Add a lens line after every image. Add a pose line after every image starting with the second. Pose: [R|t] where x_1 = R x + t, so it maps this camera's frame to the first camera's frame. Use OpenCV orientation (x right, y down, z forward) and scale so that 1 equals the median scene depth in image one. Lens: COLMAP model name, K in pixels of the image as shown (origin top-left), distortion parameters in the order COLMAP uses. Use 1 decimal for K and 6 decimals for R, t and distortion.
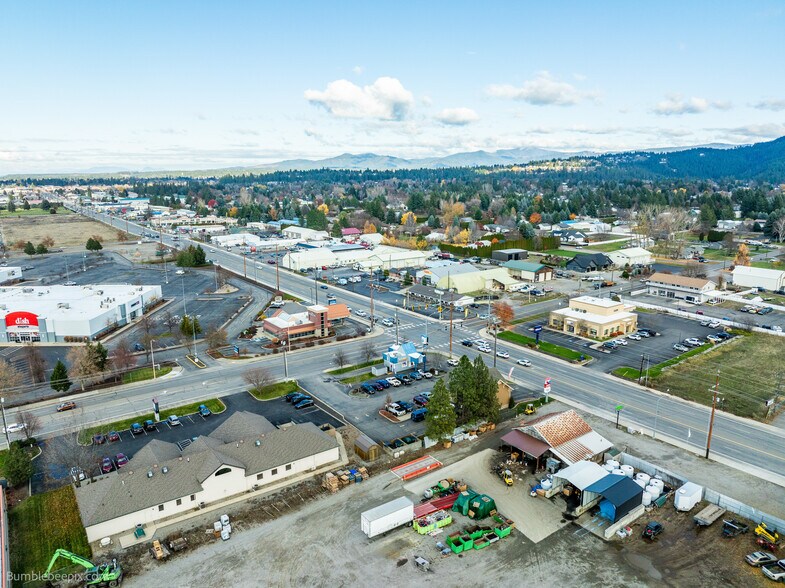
lens RADIAL K [[555.3, 0, 392.5], [0, 555.3, 294.0], [0, 0, 1]] dist [-0.033773, -0.000181]
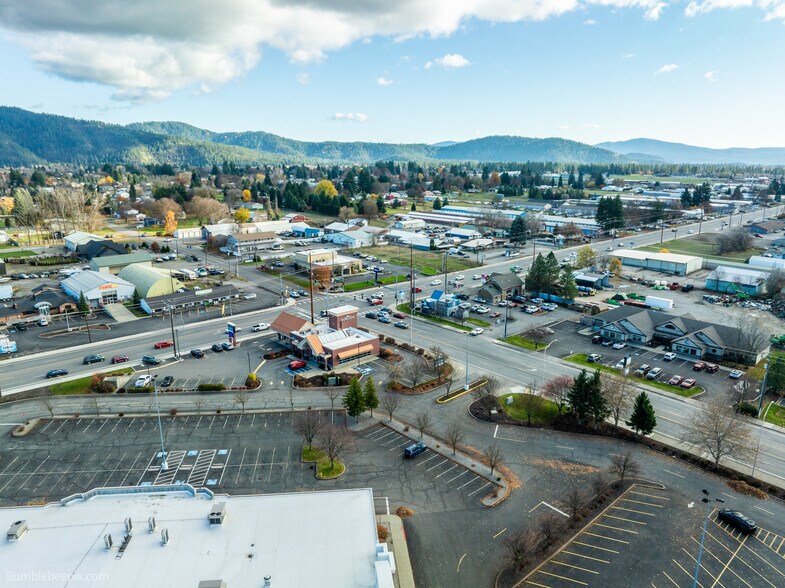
lens RADIAL K [[556.6, 0, 393.0], [0, 556.6, 281.1], [0, 0, 1]] dist [-0.033828, 0.002320]
pose [[-0.111102, -0.207987, 0.971801, -0.910647], [0.211636, 0.950474, 0.227618, -0.179716], [-0.971013, 0.230957, -0.061582, 0.976600]]
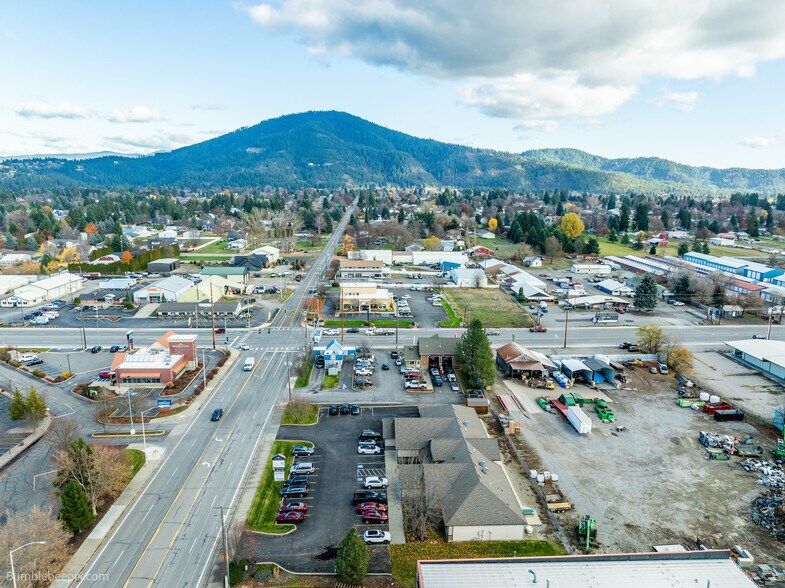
lens RADIAL K [[555.3, 0, 392.5], [0, 555.3, 294.0], [0, 0, 1]] dist [-0.033773, -0.000181]
pose [[0.544818, -0.154566, 0.824186, -0.651144], [0.165087, 0.983401, 0.075297, -0.050639], [-0.822144, 0.095039, 0.561291, 0.256552]]
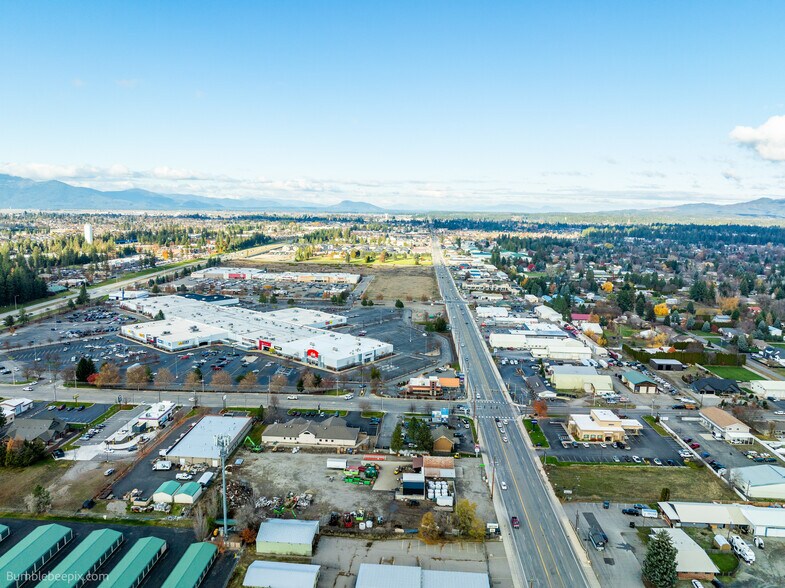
lens RADIAL K [[555.3, 0, 392.5], [0, 555.3, 294.0], [0, 0, 1]] dist [-0.033773, -0.000181]
pose [[0.778160, 0.118053, -0.616871, 0.818221], [-0.159732, 0.987080, -0.012595, -0.196229], [0.607414, 0.108335, 0.786963, -0.487862]]
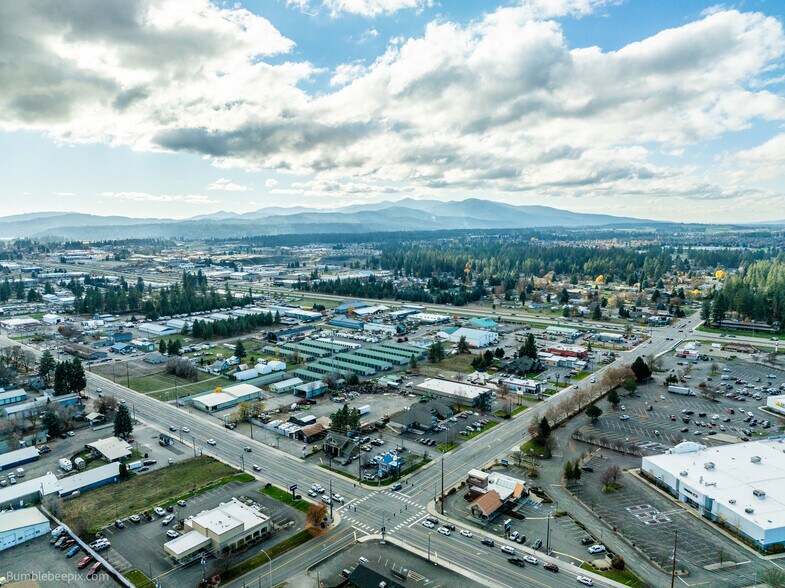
lens RADIAL K [[556.6, 0, 393.0], [0, 556.6, 281.1], [0, 0, 1]] dist [-0.033828, 0.002320]
pose [[-0.967618, 0.040478, -0.249153, 0.315623], [-0.040441, 0.949449, 0.311305, -0.716709], [0.249159, 0.311300, -0.917067, 1.909075]]
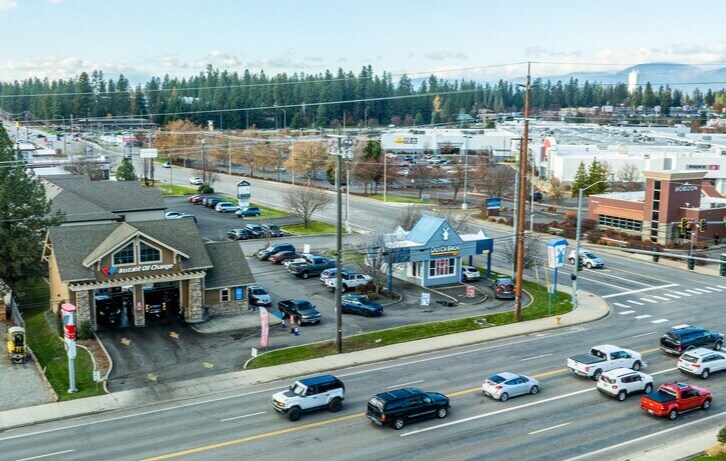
lens RADIAL K [[815.3, 0, 363.0], [0, 815.3, 230.5], [0, 0, 1]] dist [0.086601, 0.000057]
pose [[-0.077998, 0.162145, -0.983680, 0.474856], [-0.223540, 0.958718, 0.175755, 0.010980], [0.971569, 0.233600, -0.038533, 0.820872]]
